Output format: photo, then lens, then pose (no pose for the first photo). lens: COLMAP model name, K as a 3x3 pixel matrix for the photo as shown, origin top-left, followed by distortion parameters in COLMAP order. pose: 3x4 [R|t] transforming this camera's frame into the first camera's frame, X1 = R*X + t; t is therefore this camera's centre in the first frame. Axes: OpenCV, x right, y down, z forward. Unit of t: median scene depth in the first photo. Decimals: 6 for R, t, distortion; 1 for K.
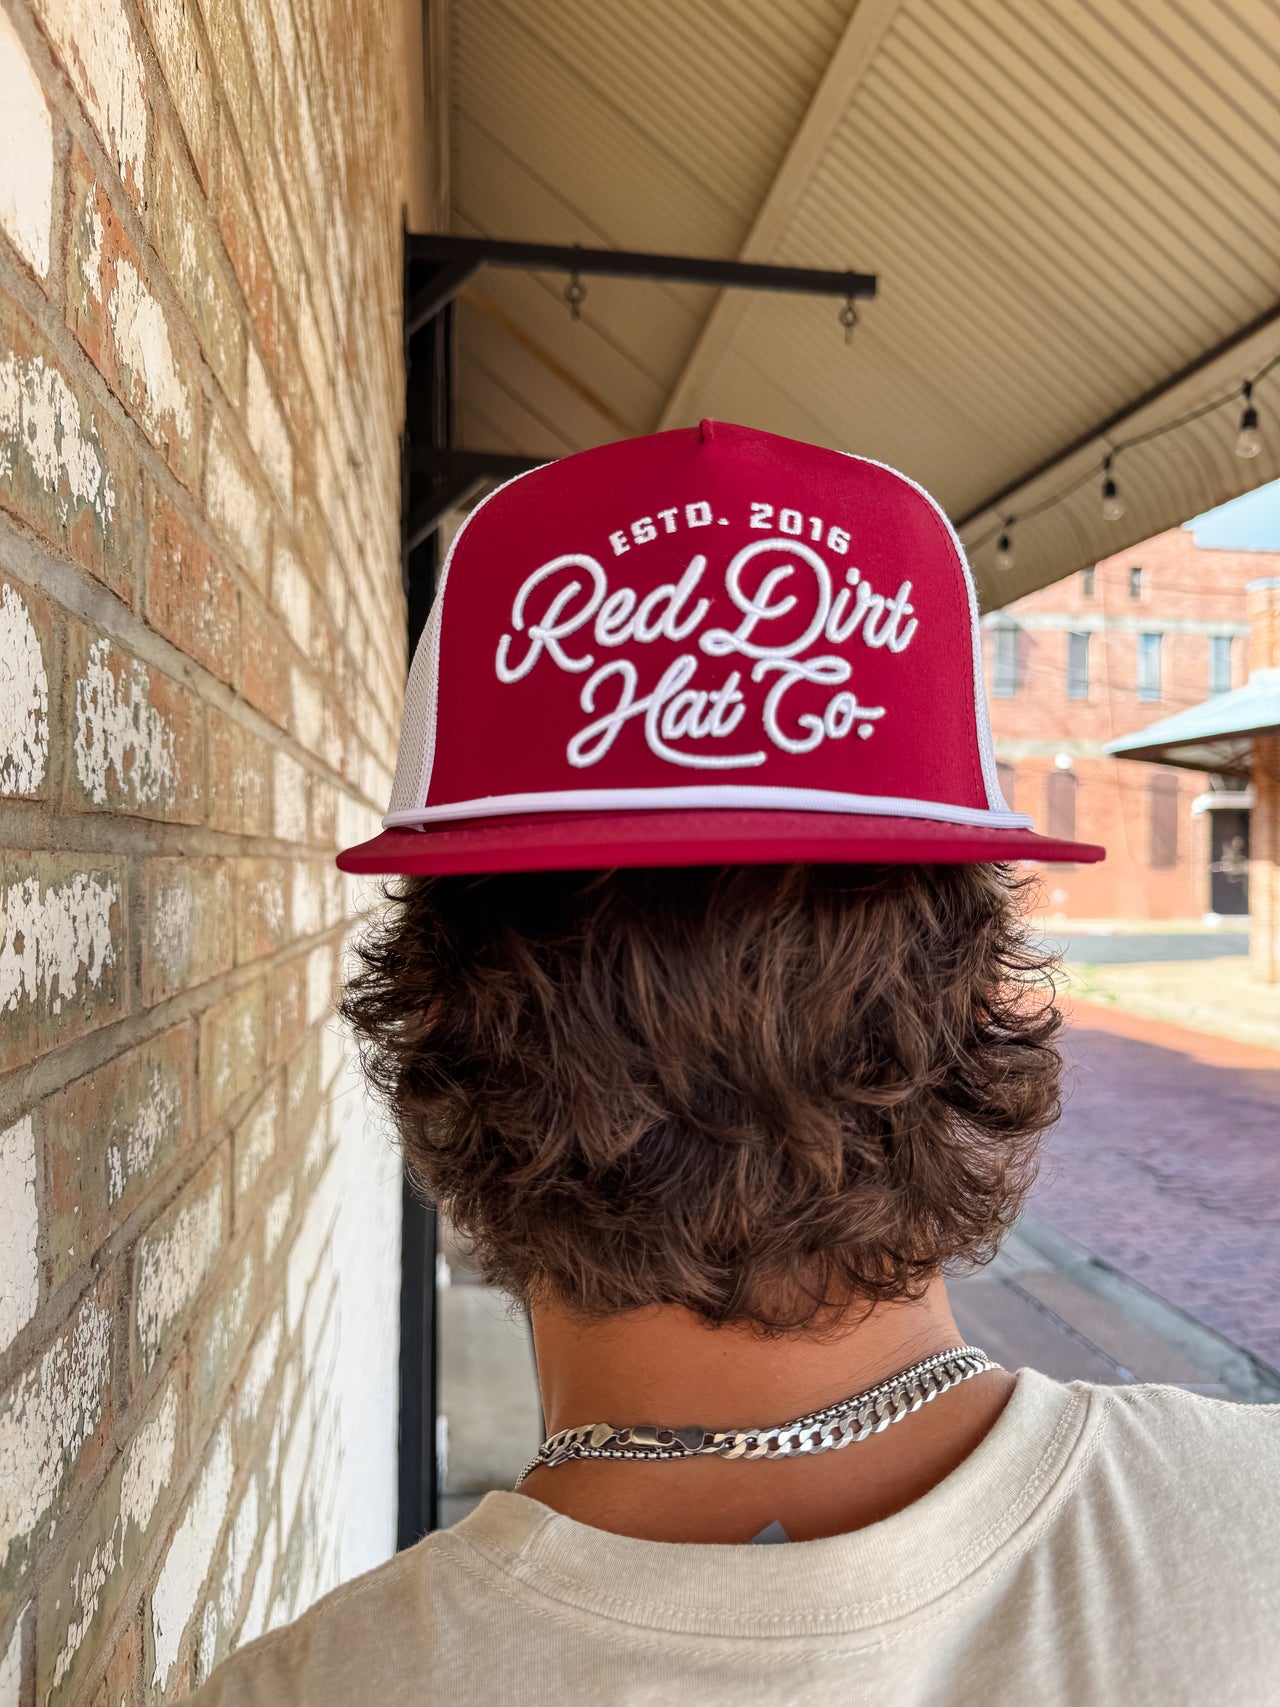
lens RADIAL K [[1295.9, 0, 653.3], [0, 1295.9, 863.0], [0, 0, 1]] dist [-0.035813, 0.013058]
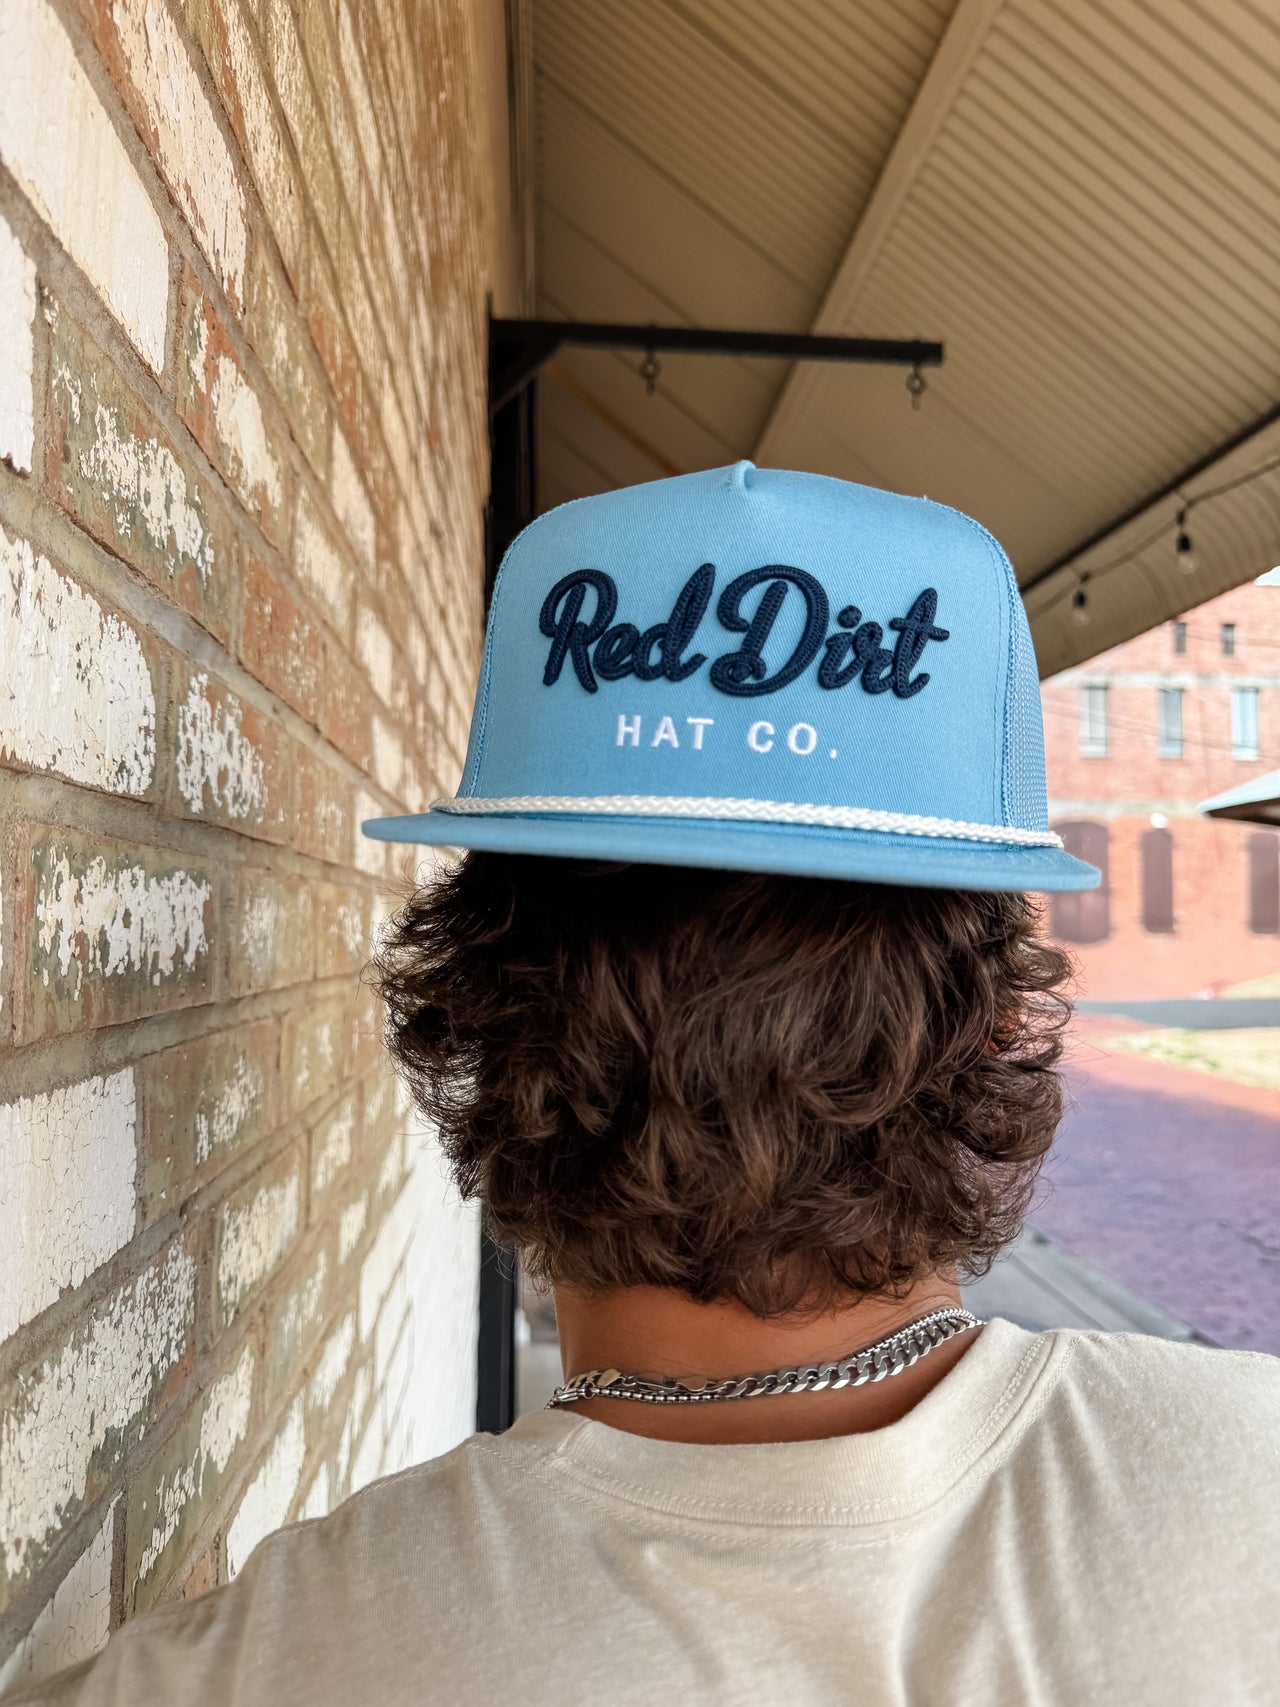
lens RADIAL K [[1292.2, 0, 638.3], [0, 1292.2, 849.2], [0, 0, 1]] dist [-0.025640, -0.001583]
pose [[0.996974, -0.003583, -0.077652, 0.046816], [-0.001022, 0.998247, -0.059178, 0.042838], [0.077728, 0.059078, 0.995223, -0.100624]]
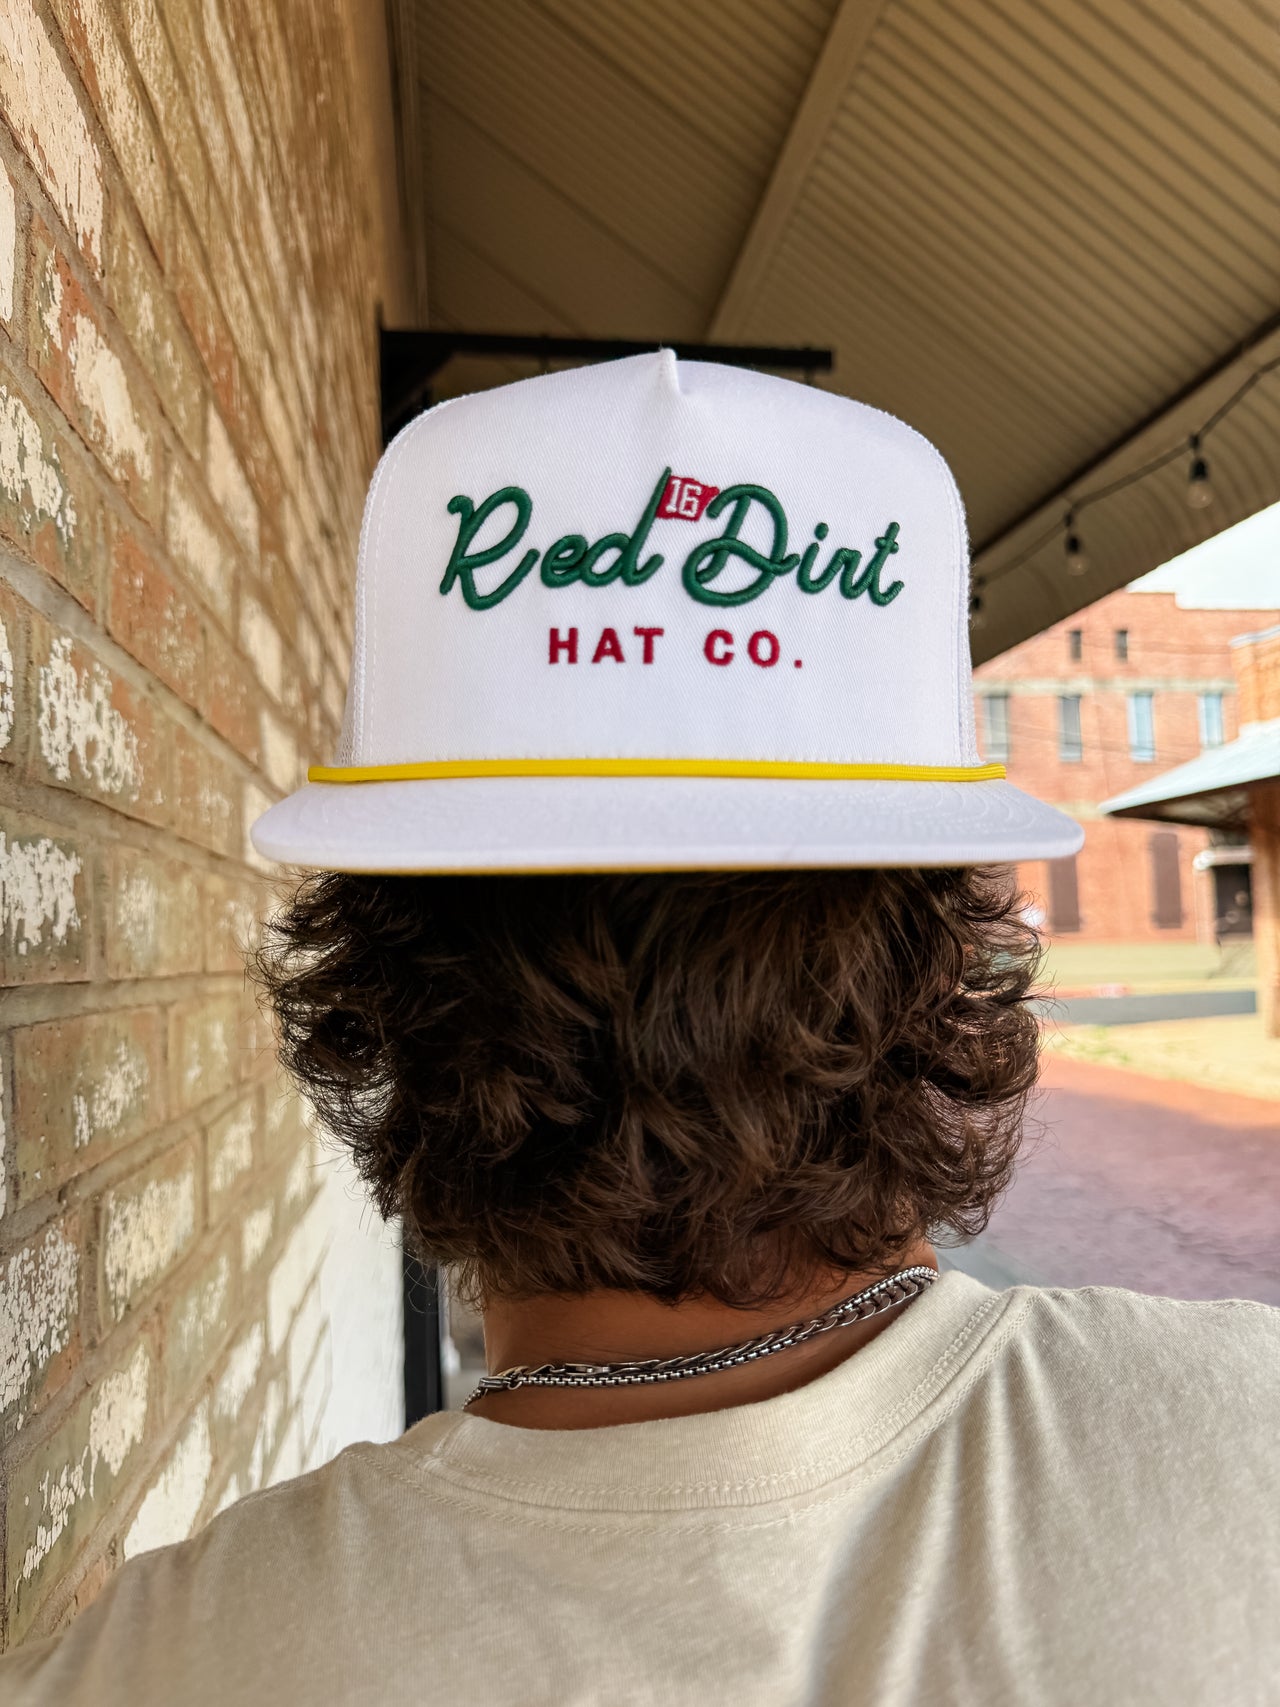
lens RADIAL K [[1297.8, 0, 649.2], [0, 1297.8, 850.1], [0, 0, 1]] dist [-0.036687, 0.010147]
pose [[0.999176, -0.040399, -0.003798, 0.064766], [0.040019, 0.996577, -0.072335, 0.089562], [0.006707, 0.072124, 0.997373, -0.089353]]
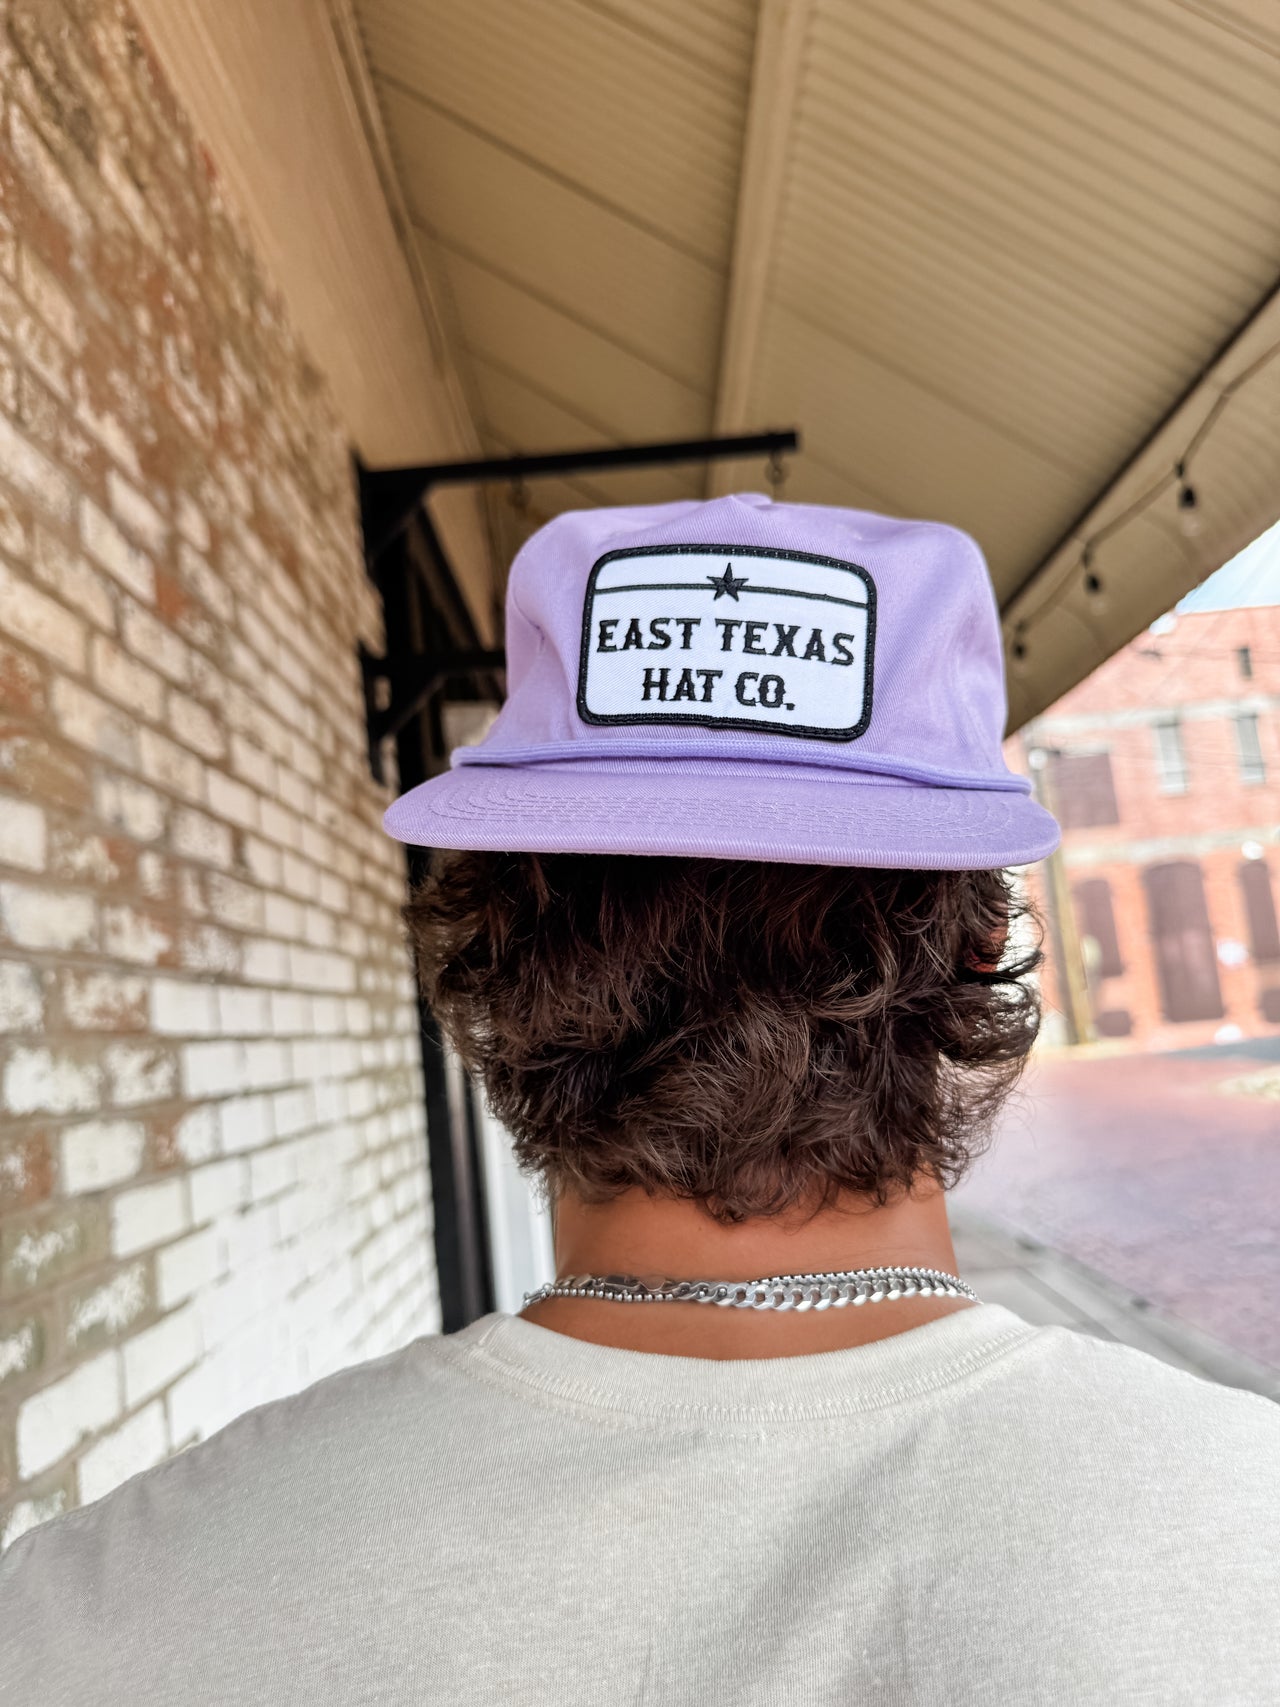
lens RADIAL K [[1293.8, 0, 631.8], [0, 1293.8, 861.6], [0, 0, 1]] dist [-0.005968, -0.000452]
pose [[0.981038, -0.131105, -0.142746, 0.764548], [0.112739, 0.985090, -0.129949, 0.080604], [0.157654, 0.111392, 0.981192, -0.127818]]
